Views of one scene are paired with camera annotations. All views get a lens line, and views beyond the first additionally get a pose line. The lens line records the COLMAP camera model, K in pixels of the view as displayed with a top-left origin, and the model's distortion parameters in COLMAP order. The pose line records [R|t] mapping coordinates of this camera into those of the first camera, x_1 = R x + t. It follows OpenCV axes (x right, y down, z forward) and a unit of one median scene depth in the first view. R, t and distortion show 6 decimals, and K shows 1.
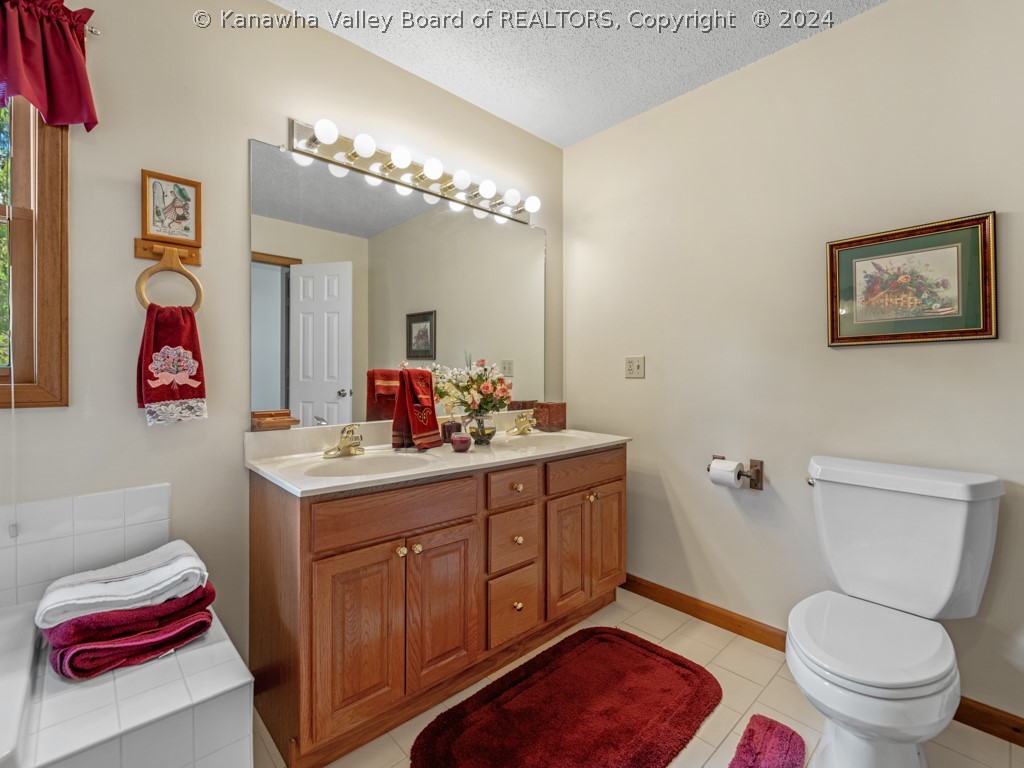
lens RADIAL K [[462.0, 0, 514.4], [0, 462.0, 376.0], [0, 0, 1]] dist [-0.003782, -0.000743]
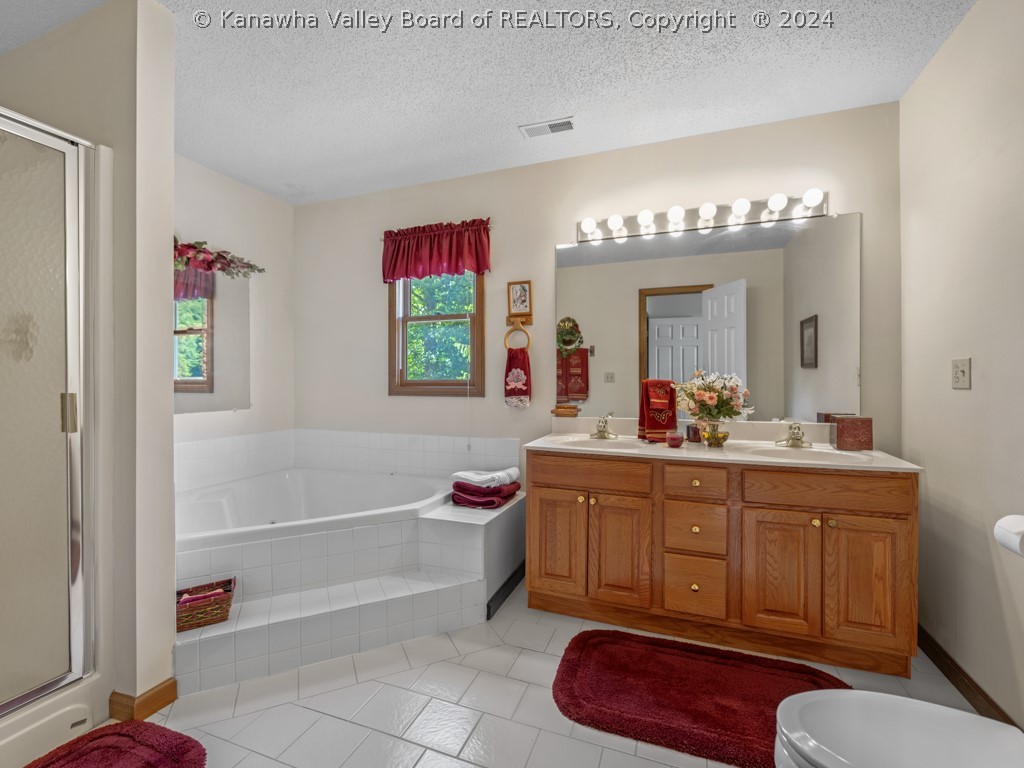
lens RADIAL K [[448.2, 0, 509.6], [0, 448.2, 381.2], [0, 0, 1]] dist [-0.001175, 0.000775]
pose [[0.451920, -0.002358, -0.892055, 0.906803], [-0.004800, 0.999976, -0.005075, -0.001142], [0.892045, 0.006575, 0.451898, 0.105517]]
